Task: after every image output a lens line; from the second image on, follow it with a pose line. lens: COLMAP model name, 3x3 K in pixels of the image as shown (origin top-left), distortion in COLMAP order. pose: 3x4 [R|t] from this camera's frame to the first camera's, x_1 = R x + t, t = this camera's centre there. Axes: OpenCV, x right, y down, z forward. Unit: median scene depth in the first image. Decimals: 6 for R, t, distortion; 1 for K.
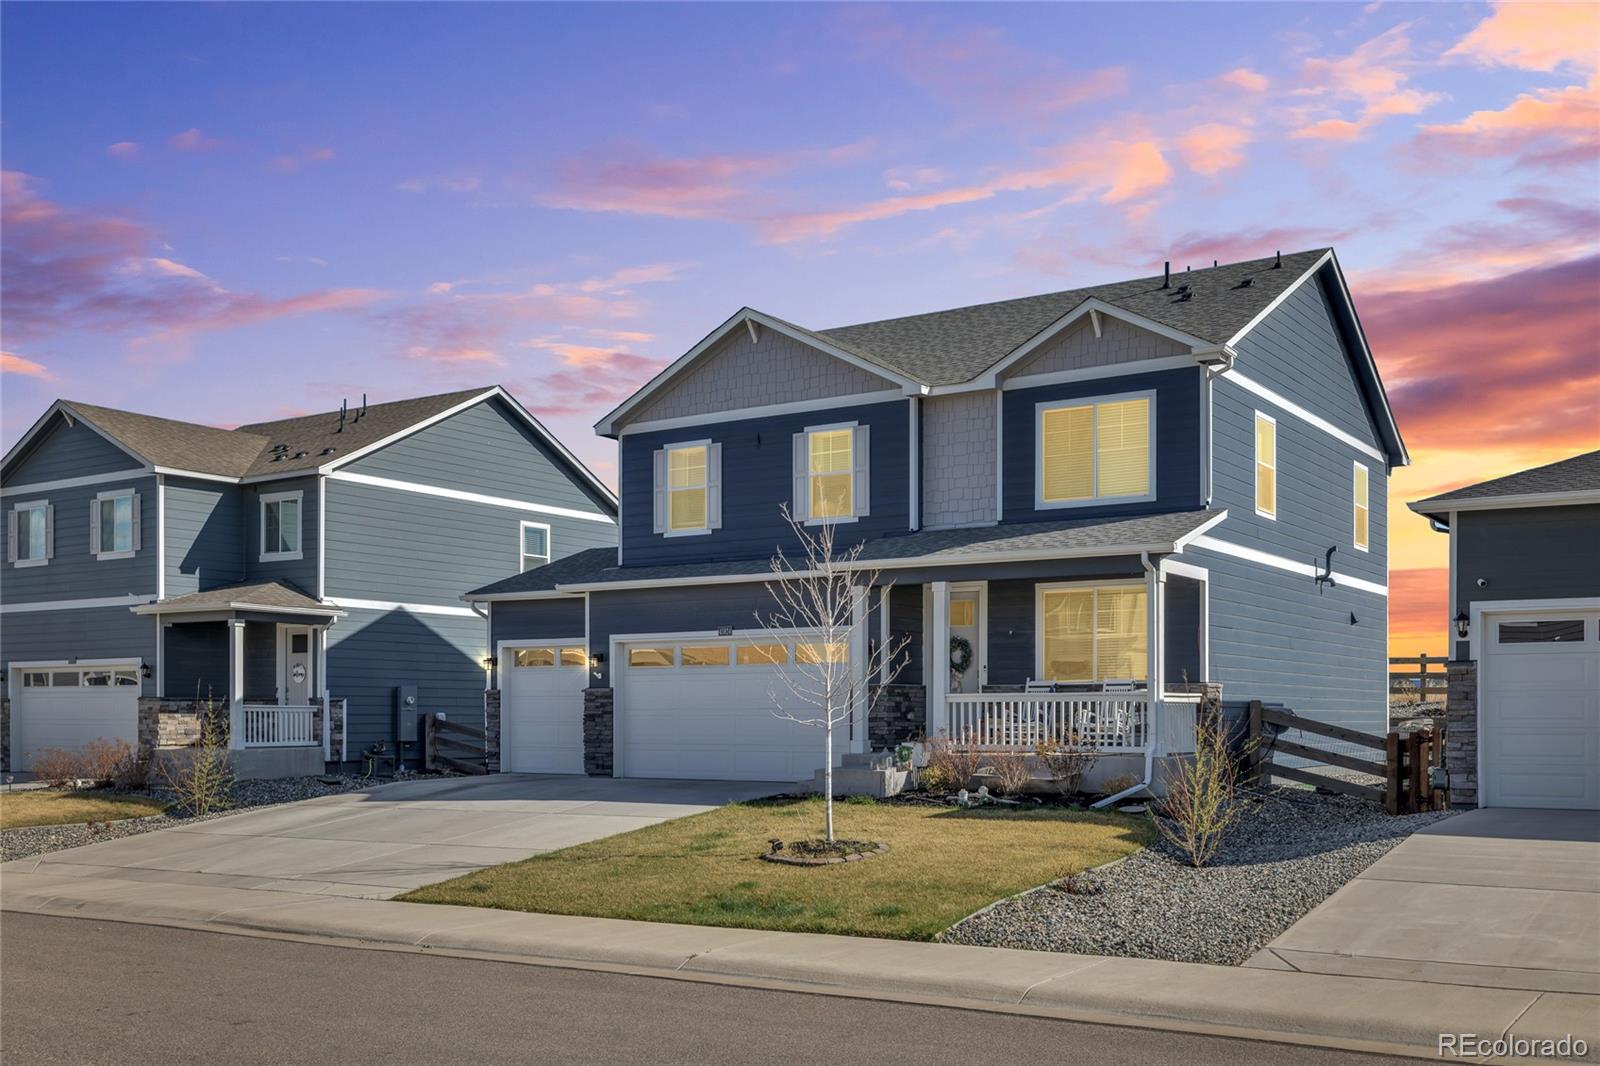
lens RADIAL K [[1546.5, 0, 800.0], [0, 1546.5, 533.0], [0, 0, 1]] dist [0.000555, -0.001073]
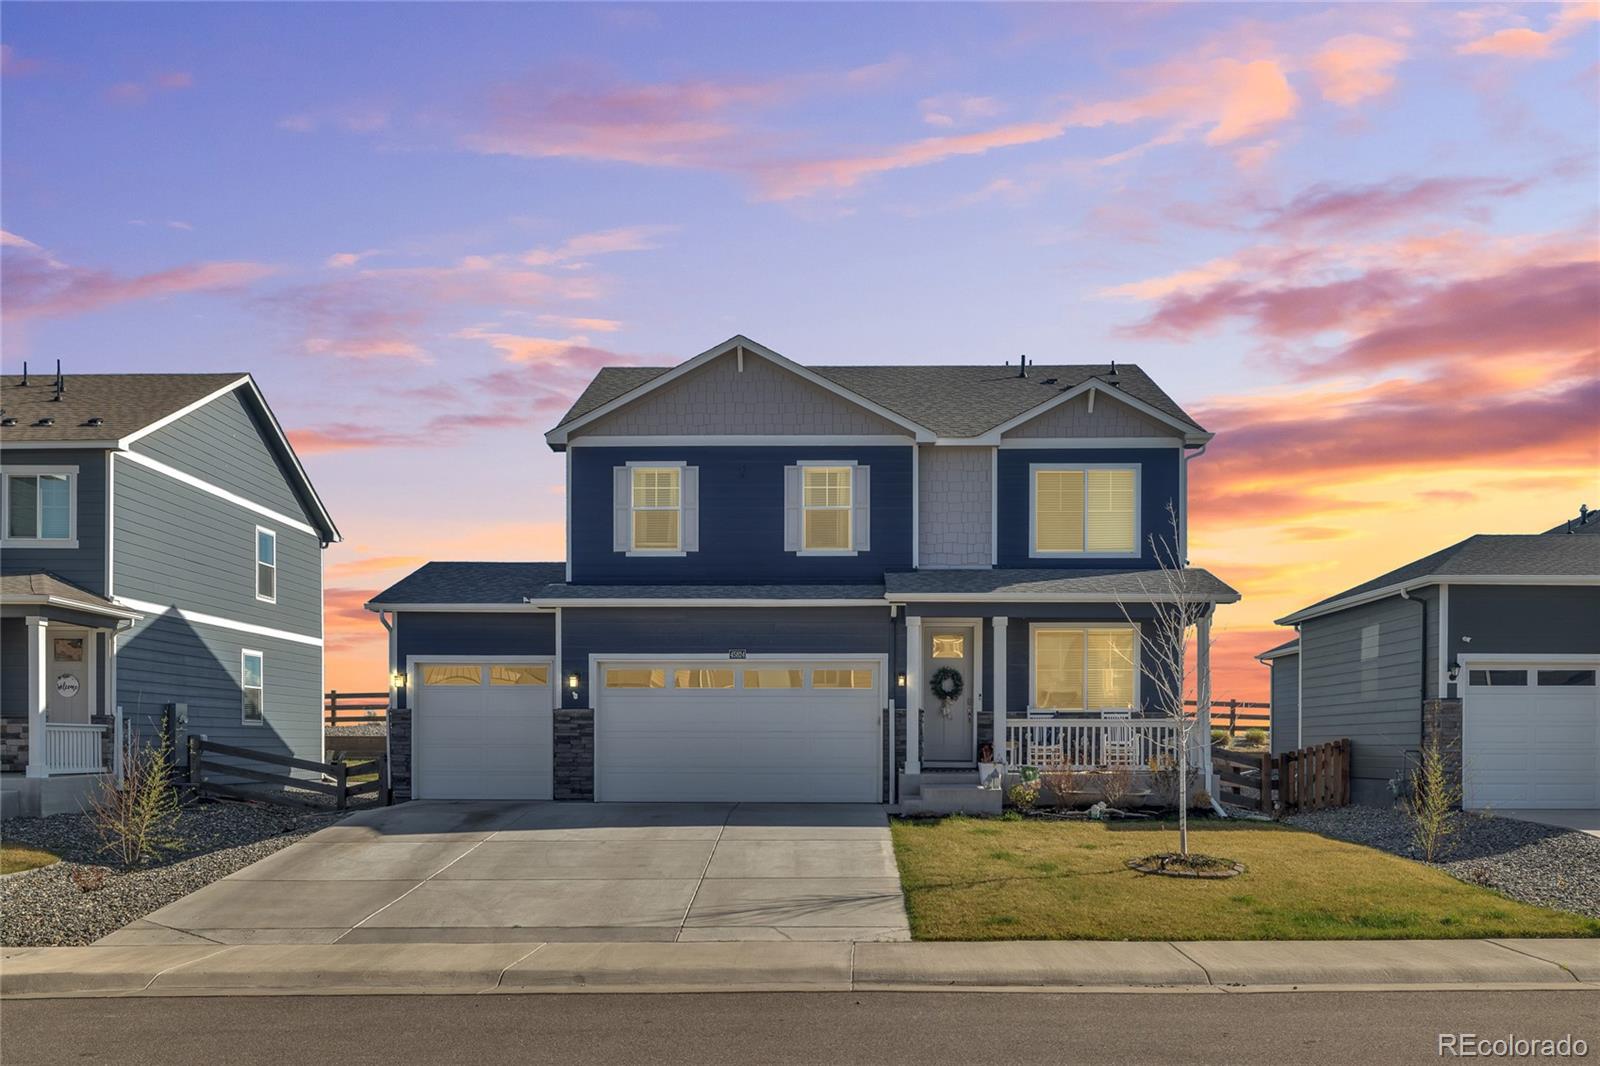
lens RADIAL K [[1326.8, 0, 795.8], [0, 1326.8, 607.4], [0, 0, 1]] dist [-0.000560, -0.001001]
pose [[0.852949, 0.055720, 0.519011, -0.451800], [-0.064206, 0.997935, -0.001620, 0.031032], [-0.518030, -0.031942, 0.854766, 0.236645]]
